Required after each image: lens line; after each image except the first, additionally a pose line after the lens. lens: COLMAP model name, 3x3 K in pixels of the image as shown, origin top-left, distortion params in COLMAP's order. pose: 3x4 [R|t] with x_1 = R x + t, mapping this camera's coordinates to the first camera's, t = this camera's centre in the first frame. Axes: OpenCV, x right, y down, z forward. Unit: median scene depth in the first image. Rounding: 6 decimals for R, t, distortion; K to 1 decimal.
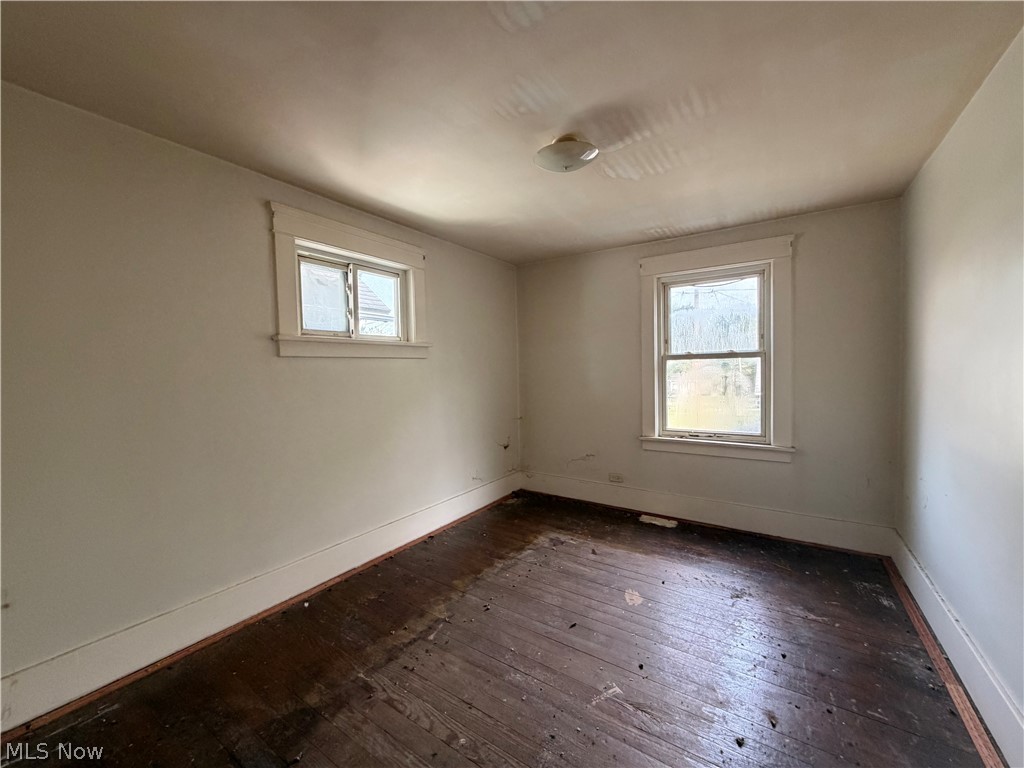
lens RADIAL K [[405.1, 0, 512.0], [0, 405.1, 384.0], [0, 0, 1]] dist [-0.000862, 0.000173]
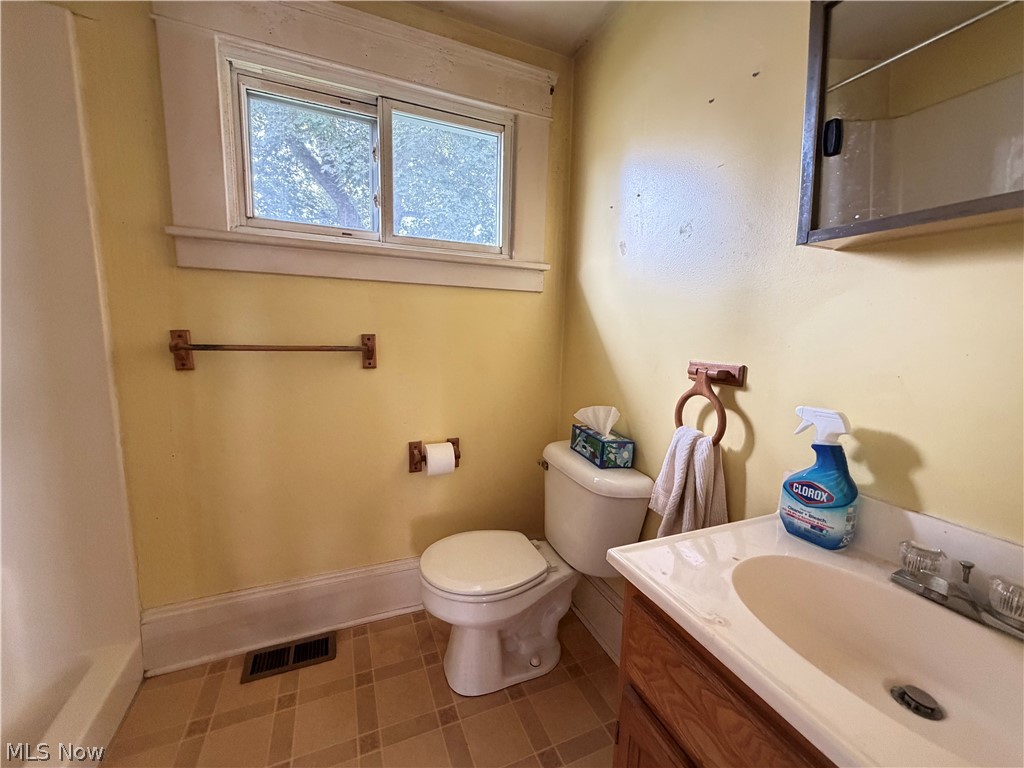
lens RADIAL K [[405.1, 0, 512.0], [0, 405.1, 384.0], [0, 0, 1]] dist [-0.000862, 0.000173]
pose [[0.834180, 0.113678, -0.539648, 0.090869], [-0.047667, 0.989725, 0.134805, -0.007157], [0.549428, -0.086728, 0.831028, 0.710962]]
